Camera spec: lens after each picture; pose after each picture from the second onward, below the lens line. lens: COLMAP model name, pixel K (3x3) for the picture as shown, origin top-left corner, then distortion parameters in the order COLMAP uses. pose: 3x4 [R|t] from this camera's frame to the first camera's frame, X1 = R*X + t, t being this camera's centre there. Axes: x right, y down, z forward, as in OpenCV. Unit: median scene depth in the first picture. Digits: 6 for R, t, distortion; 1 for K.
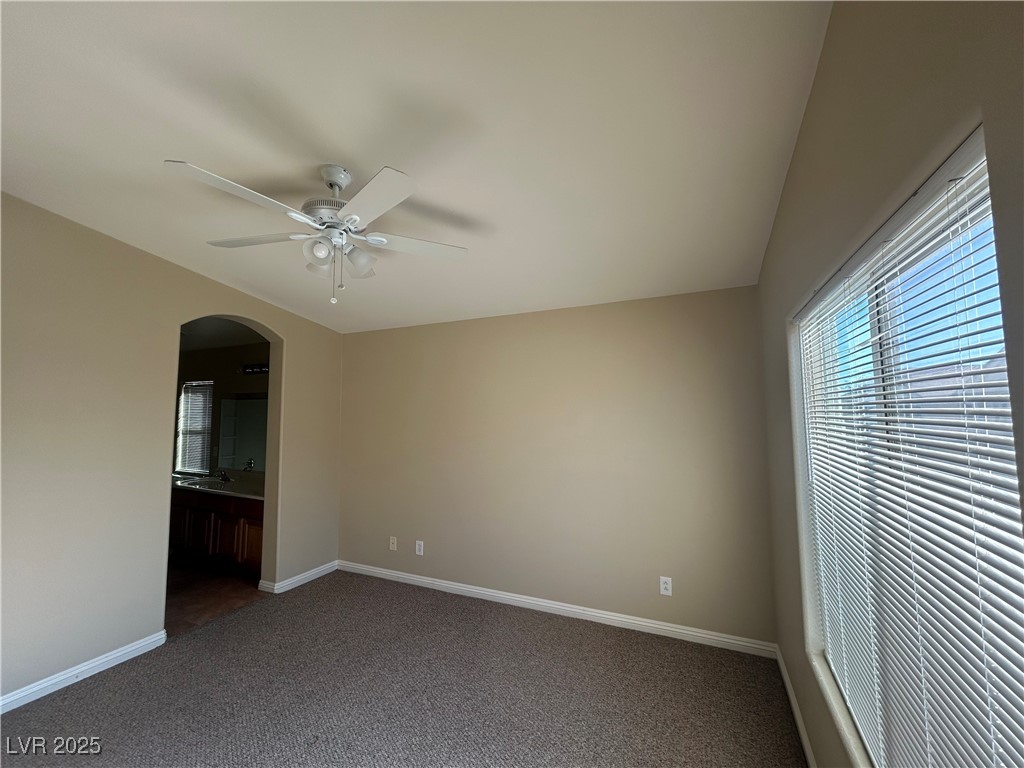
lens RADIAL K [[410.3, 0, 504.2], [0, 410.3, 380.9], [0, 0, 1]] dist [-0.001521, 0.000034]
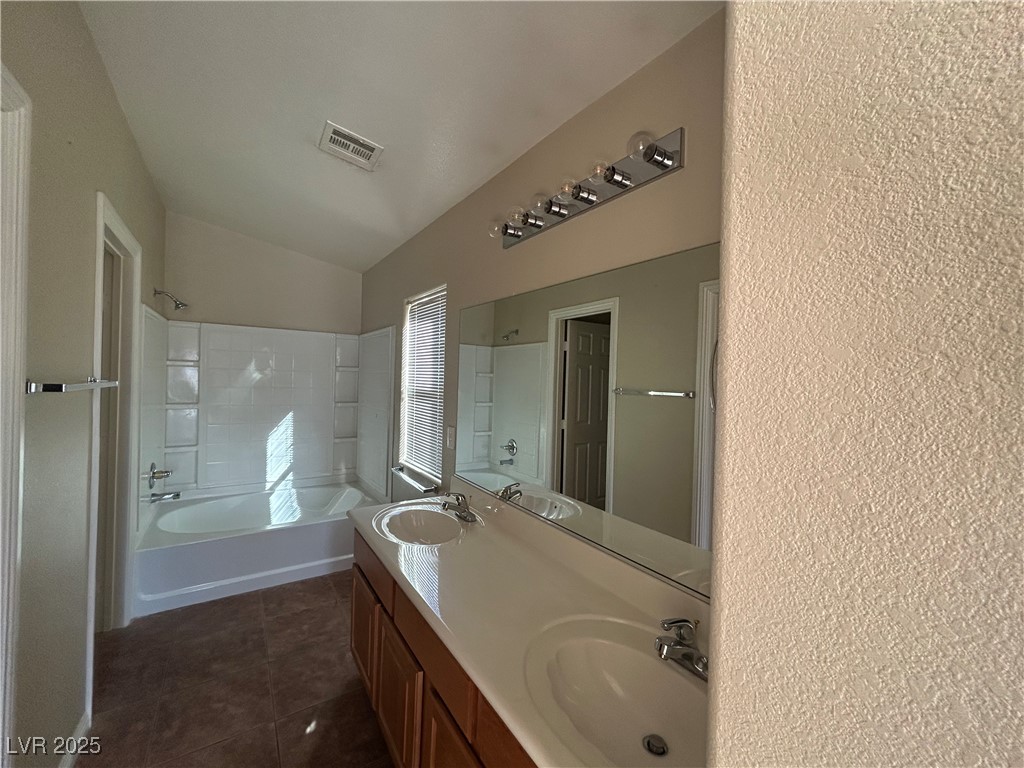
lens RADIAL K [[410.3, 0, 511.0], [0, 410.3, 382.0], [0, 0, 1]] dist [-0.001521, 0.000034]
pose [[0.856906, 0.038572, -0.514027, -0.397007], [0.000915, 0.997081, 0.076345, 0.071027], [0.515471, -0.065891, 0.854370, 0.620227]]
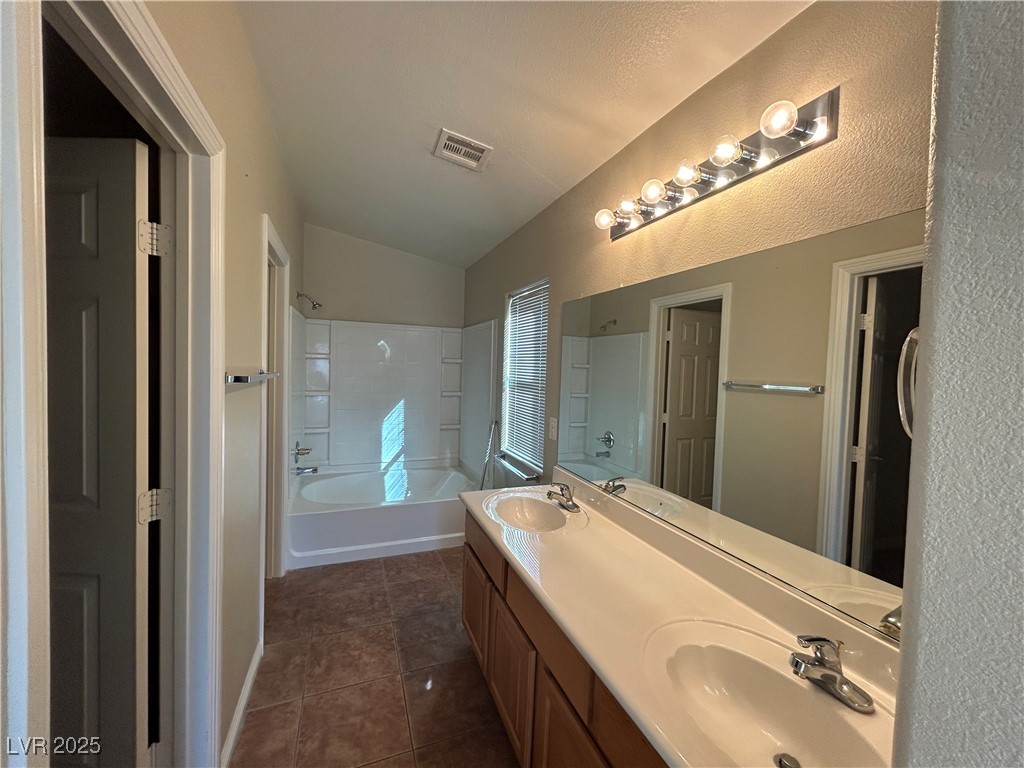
lens RADIAL K [[410.3, 0, 511.2], [0, 410.3, 382.4], [0, 0, 1]] dist [-0.001521, 0.000034]
pose [[0.725608, 0.059686, -0.685515, -0.404962], [0.013301, 0.994828, 0.100696, 0.068022], [0.687980, -0.082183, 0.721062, 0.608977]]
